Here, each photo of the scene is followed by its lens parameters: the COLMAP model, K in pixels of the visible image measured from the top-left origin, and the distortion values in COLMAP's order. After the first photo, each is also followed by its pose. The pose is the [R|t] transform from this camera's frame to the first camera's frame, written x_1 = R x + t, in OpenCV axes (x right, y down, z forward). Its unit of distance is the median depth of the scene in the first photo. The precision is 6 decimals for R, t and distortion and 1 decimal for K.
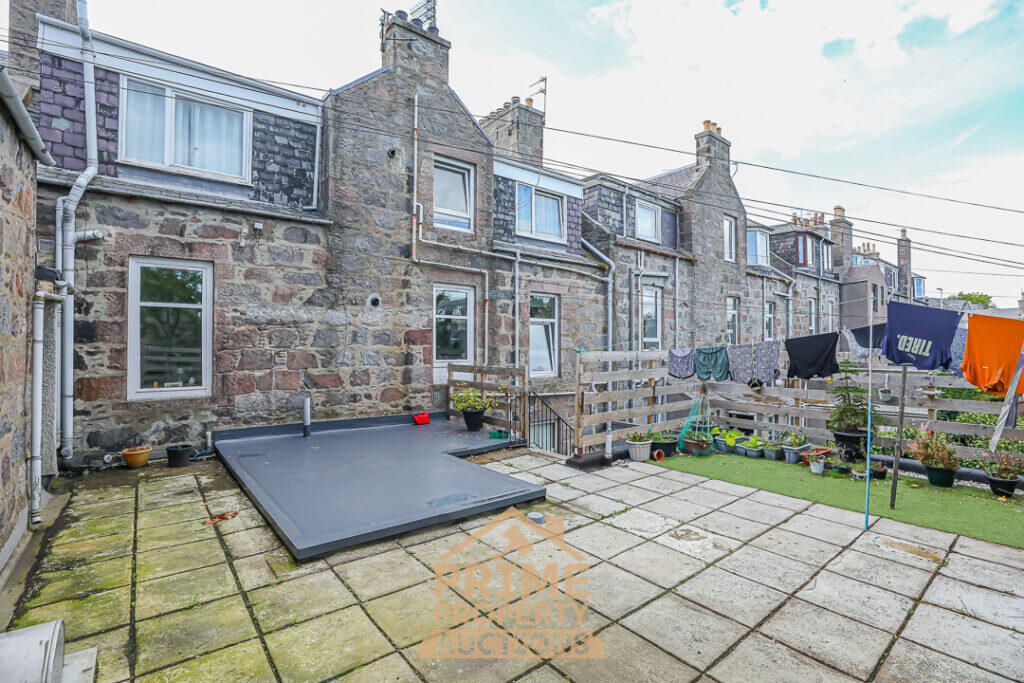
lens RADIAL K [[468.4, 0, 516.5], [0, 468.4, 348.2], [0, 0, 1]] dist [-0.024295, 0.002755]
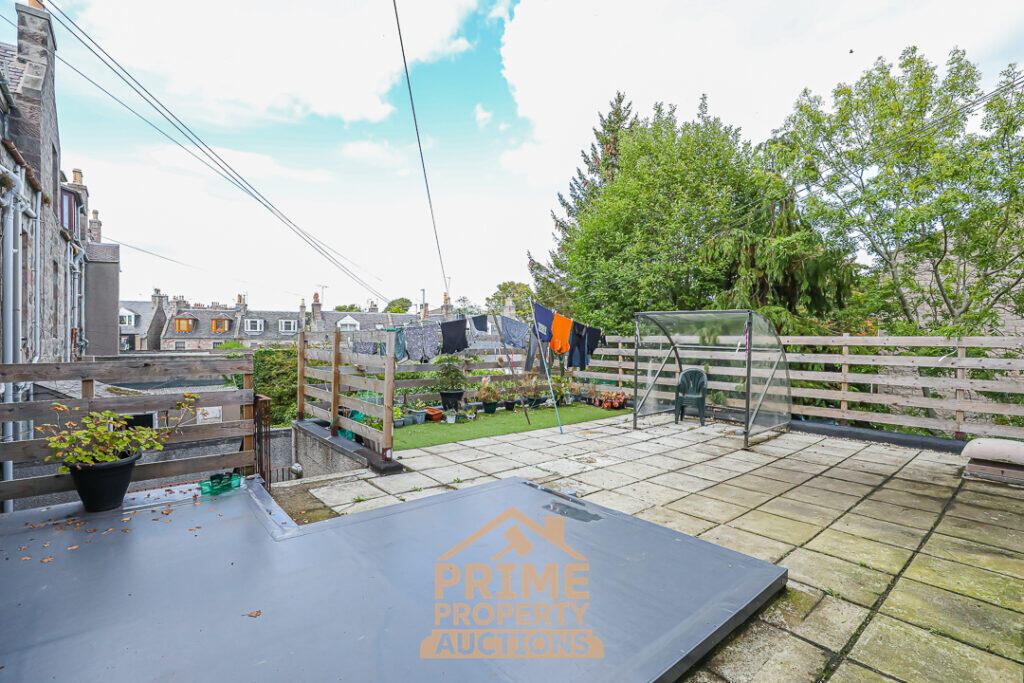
lens RADIAL K [[468.4, 0, 515.2], [0, 468.4, 339.9], [0, 0, 1]] dist [-0.024295, 0.002755]
pose [[-0.017348, 0.001938, 0.999848, -1.025783], [-0.005567, 0.999982, -0.002035, 0.040073], [-0.999834, -0.005601, -0.017336, 1.214326]]
